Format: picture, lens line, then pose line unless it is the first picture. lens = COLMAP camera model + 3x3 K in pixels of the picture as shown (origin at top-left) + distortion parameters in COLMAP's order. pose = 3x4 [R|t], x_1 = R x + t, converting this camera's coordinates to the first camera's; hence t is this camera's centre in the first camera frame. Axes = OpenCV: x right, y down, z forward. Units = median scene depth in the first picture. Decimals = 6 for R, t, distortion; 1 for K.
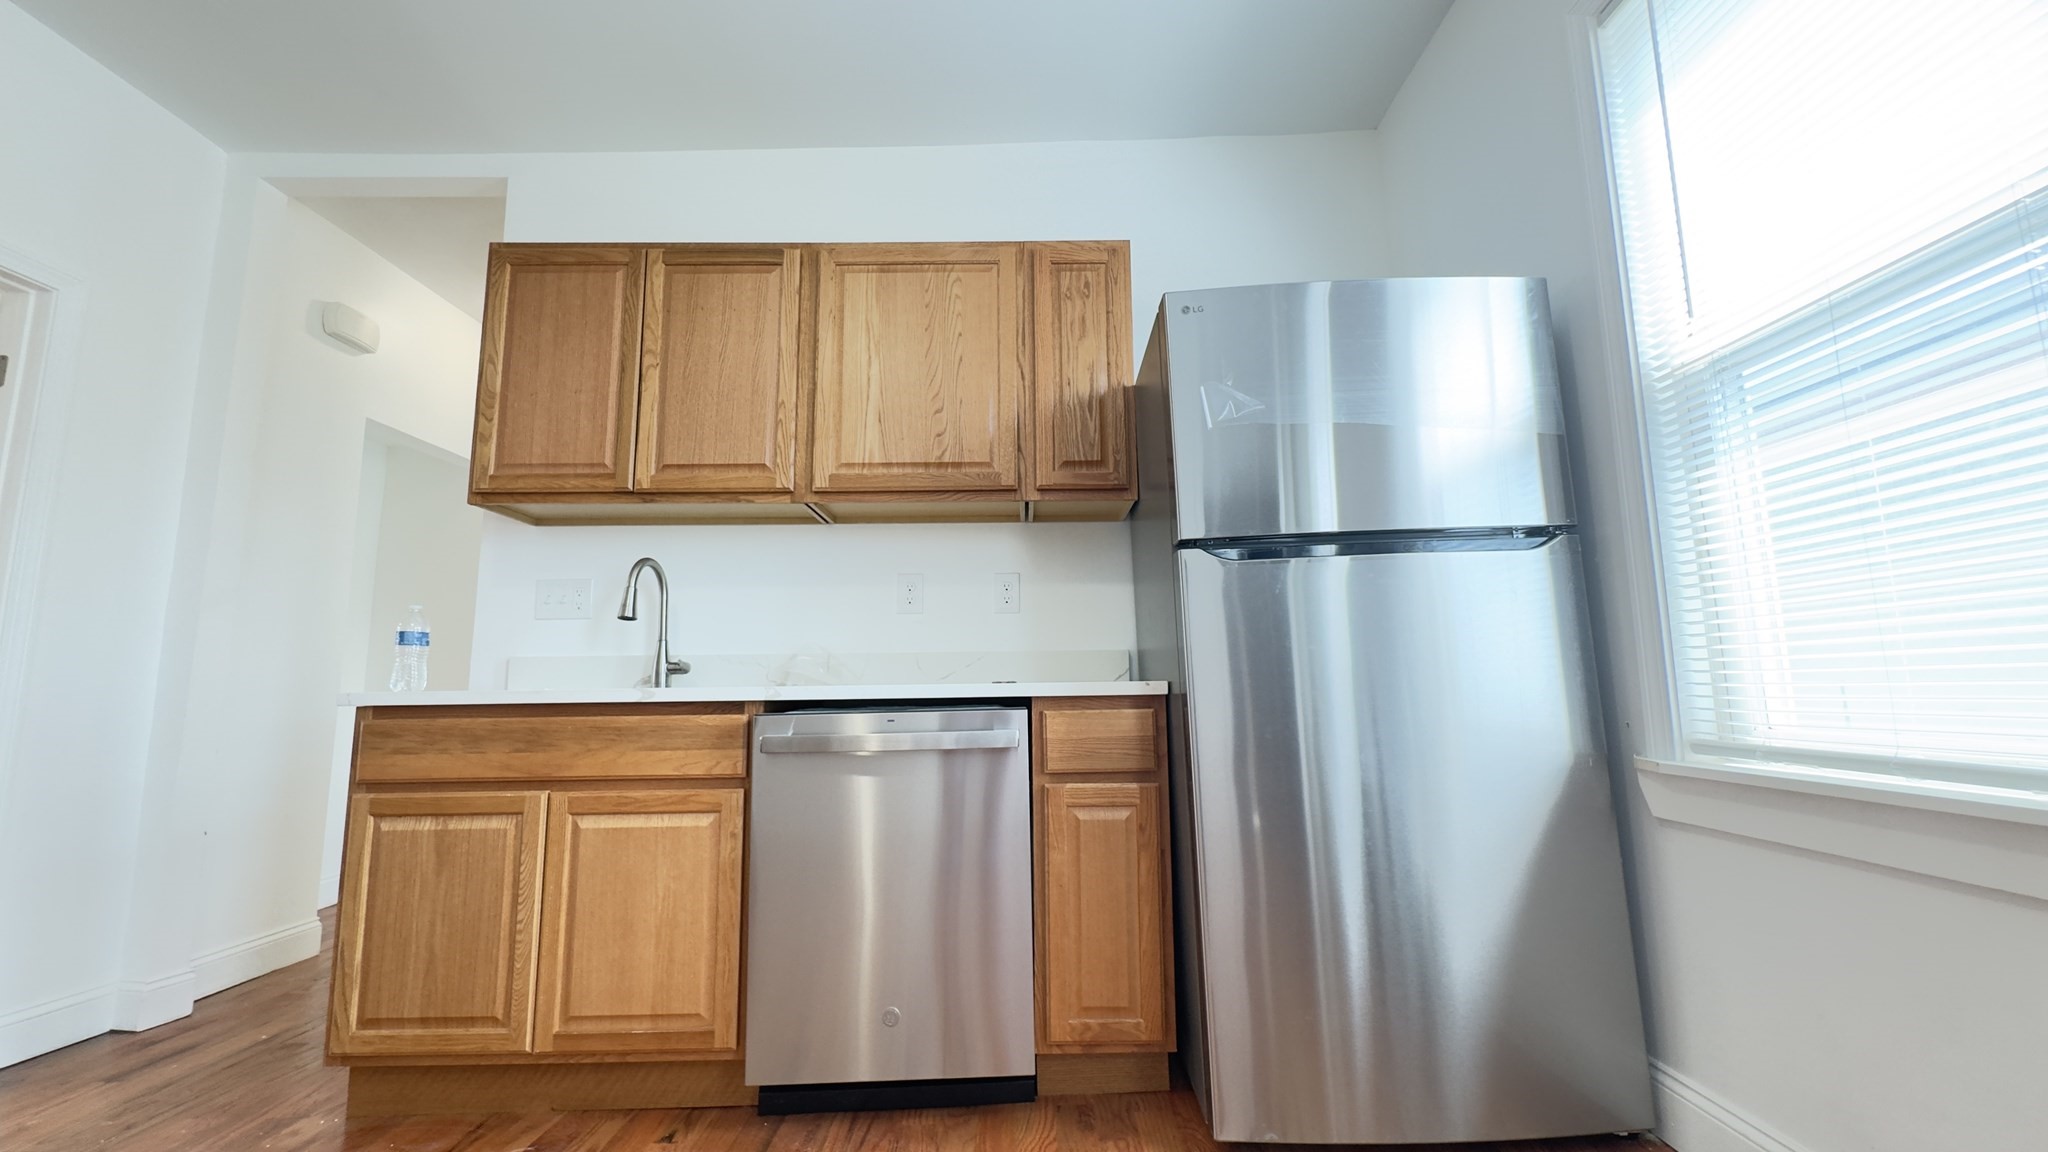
lens RADIAL K [[800.6, 0, 1013.2], [0, 800.6, 580.5], [0, 0, 1]] dist [-0.000260, 0.000103]
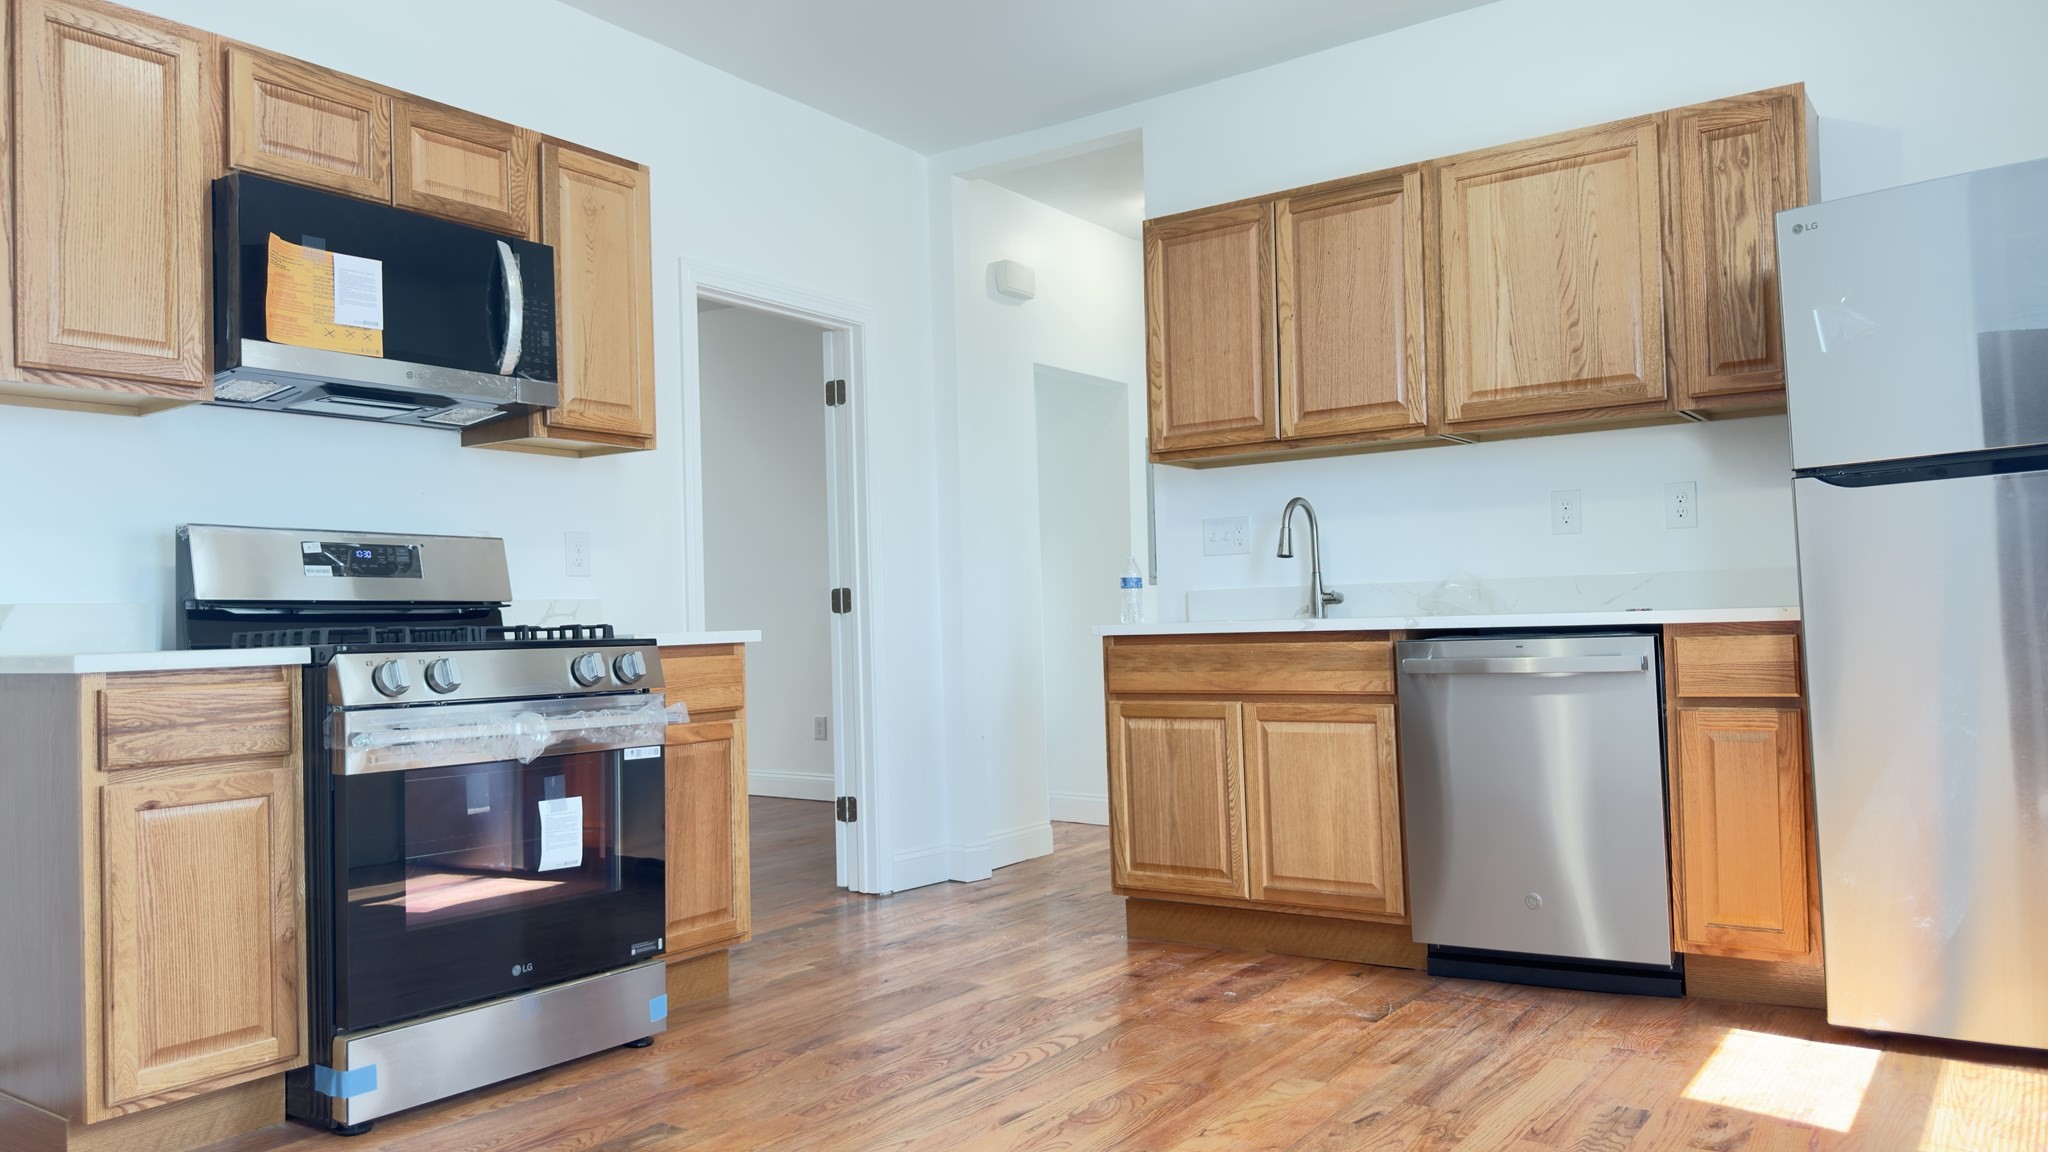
lens RADIAL K [[1441.4, 0, 1024.0], [0, 1441.4, 576.0], [0, 0, 1]] dist [0.179181, -0.386391]
pose [[0.820677, -0.029719, -0.570619, 0.363016], [0.097361, 0.991316, 0.088398, -0.136974], [0.563036, -0.128102, 0.816444, -0.839166]]
